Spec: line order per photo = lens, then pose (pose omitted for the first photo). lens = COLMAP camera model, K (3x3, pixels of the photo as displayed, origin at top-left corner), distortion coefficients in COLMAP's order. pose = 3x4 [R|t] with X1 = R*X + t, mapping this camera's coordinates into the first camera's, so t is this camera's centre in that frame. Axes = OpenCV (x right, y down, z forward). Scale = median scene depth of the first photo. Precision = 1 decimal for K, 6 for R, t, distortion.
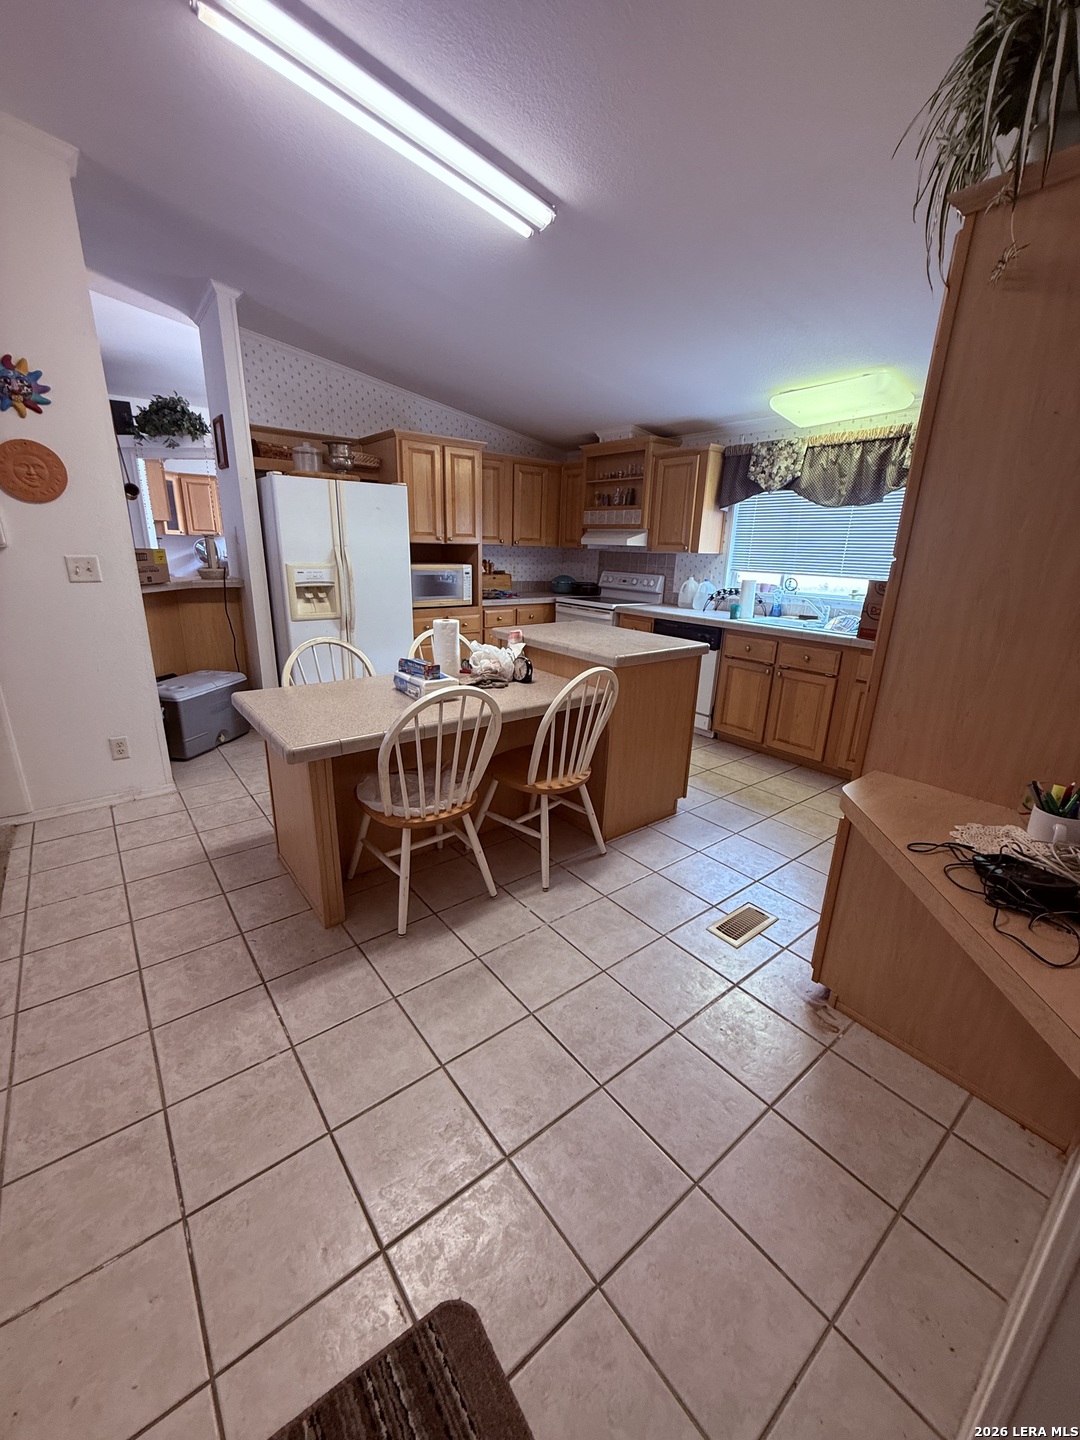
lens RADIAL K [[575.6, 0, 540.5], [0, 575.6, 719.2], [0, 0, 1]] dist [0.002283, 0.000629]
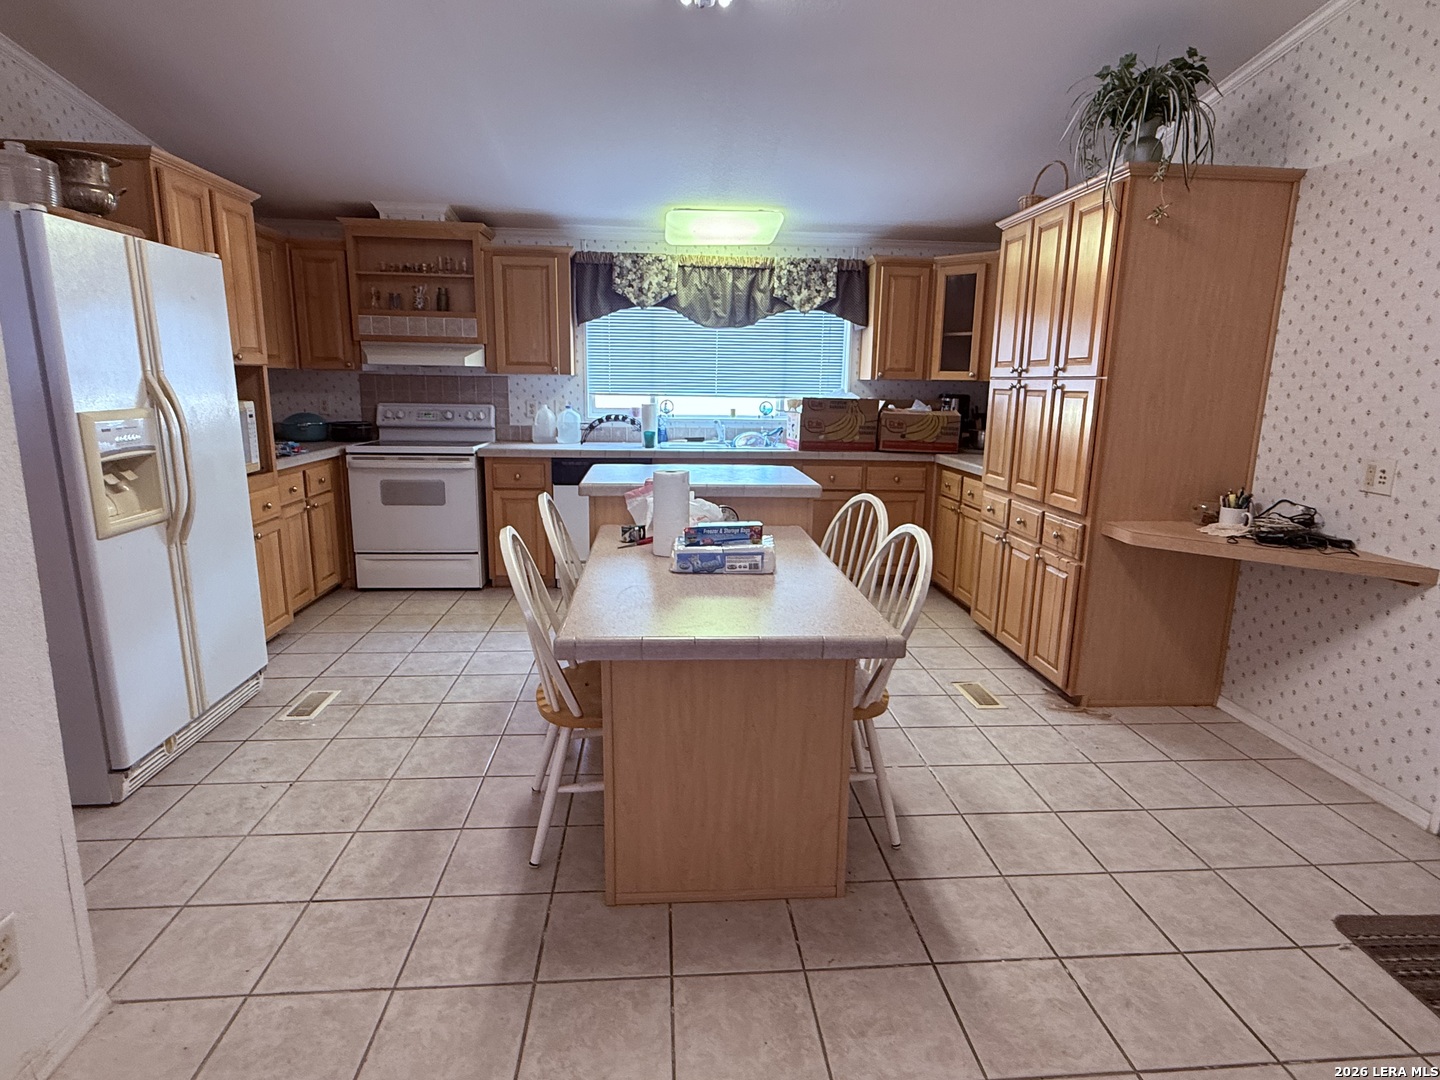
lens RADIAL K [[770.2, 0, 721.0], [0, 770.2, 538.9], [0, 0, 1]] dist [-0.000150, -0.000146]
pose [[0.554365, -0.187970, 0.810769, -0.612142], [0.240970, 0.968687, 0.059819, -0.086397], [-0.796626, 0.162209, 0.582302, 0.259908]]
